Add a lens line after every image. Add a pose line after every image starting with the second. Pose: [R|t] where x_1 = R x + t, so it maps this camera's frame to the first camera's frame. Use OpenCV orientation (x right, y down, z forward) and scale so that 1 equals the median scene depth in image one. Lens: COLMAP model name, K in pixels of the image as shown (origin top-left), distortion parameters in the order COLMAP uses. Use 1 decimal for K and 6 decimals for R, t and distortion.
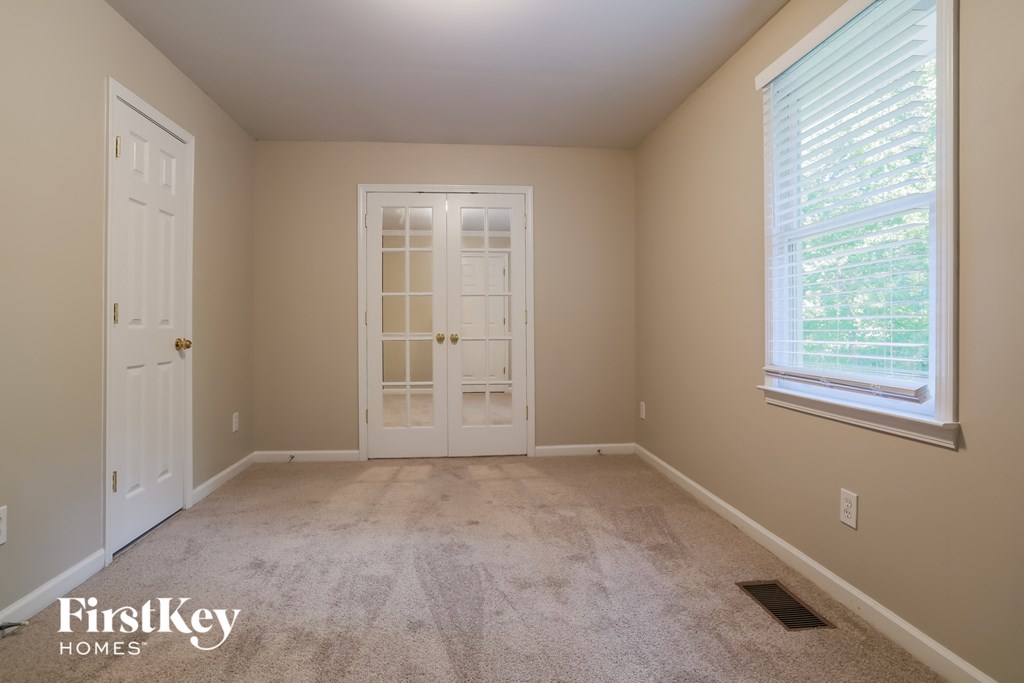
lens RADIAL K [[514.1, 0, 512.0], [0, 514.1, 341.5], [0, 0, 1]] dist [-0.001638, 0.000413]
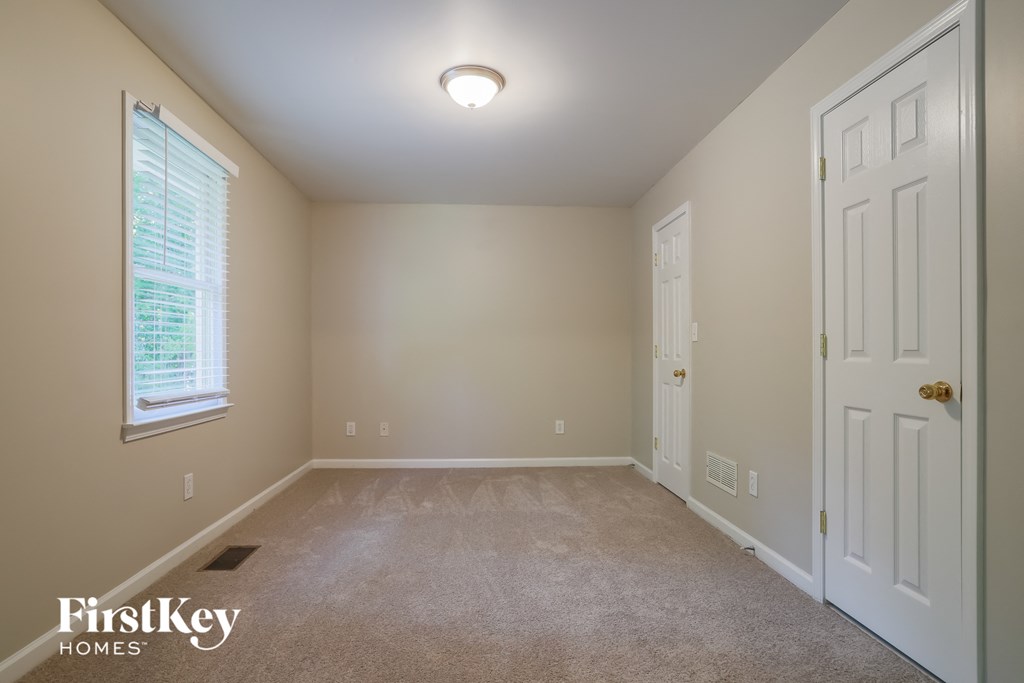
lens RADIAL K [[514.1, 0, 512.0], [0, 514.1, 341.5], [0, 0, 1]] dist [-0.001638, 0.000413]
pose [[-0.999628, 0.000163, 0.027275, -0.208717], [0.000263, 0.999993, 0.003642, -0.060026], [-0.027275, 0.003648, -0.999621, 1.817340]]
